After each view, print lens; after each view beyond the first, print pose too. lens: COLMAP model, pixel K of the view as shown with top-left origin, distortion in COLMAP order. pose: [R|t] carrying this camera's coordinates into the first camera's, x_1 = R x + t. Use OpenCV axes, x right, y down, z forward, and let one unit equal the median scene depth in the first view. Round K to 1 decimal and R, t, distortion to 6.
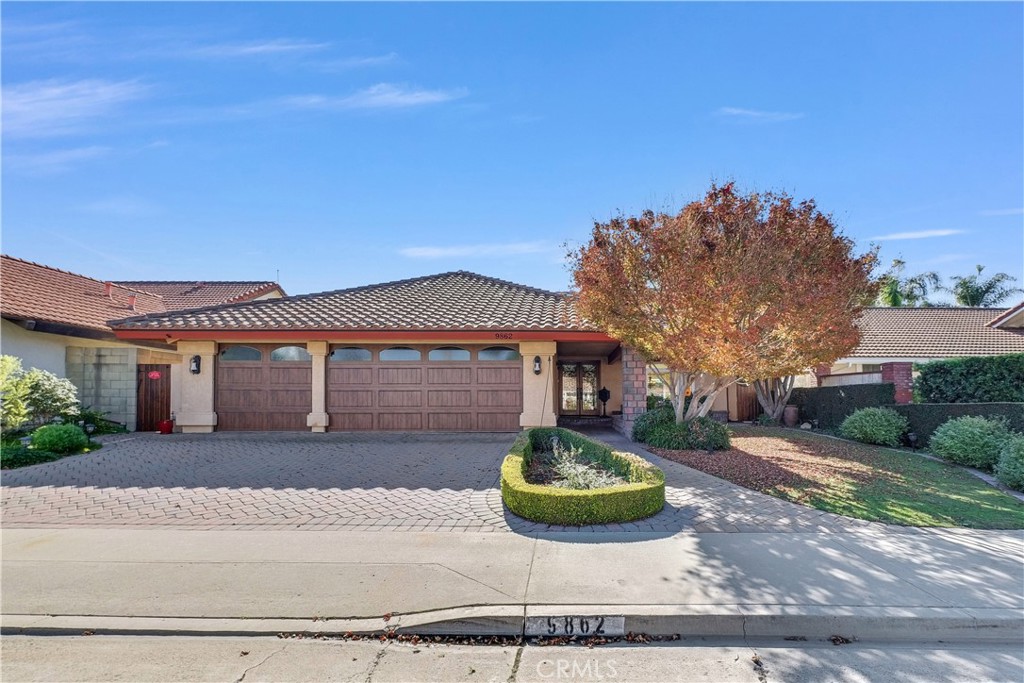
lens RADIAL K [[421.1, 0, 508.9], [0, 421.1, 351.7], [0, 0, 1]] dist [0.002612, 0.000195]
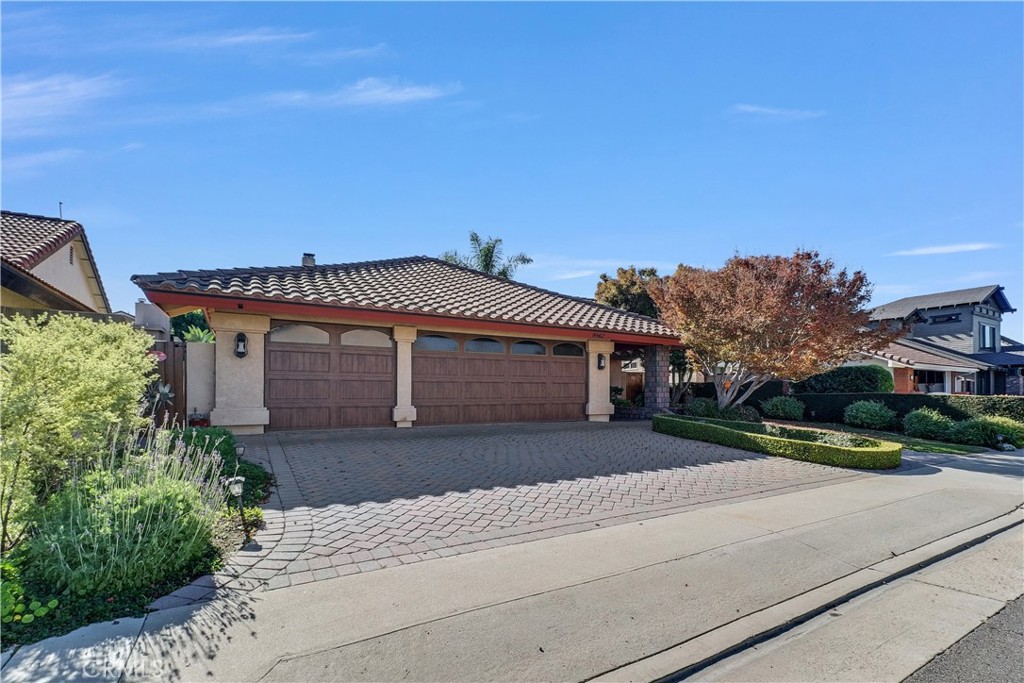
lens RADIAL K [[421.1, 0, 508.9], [0, 421.1, 351.7], [0, 0, 1]] dist [0.002612, 0.000195]
pose [[0.872998, 0.044605, 0.485680, -0.700455], [-0.053400, 0.998564, 0.004277, 0.014433], [-0.484792, -0.029669, 0.874126, 0.113340]]
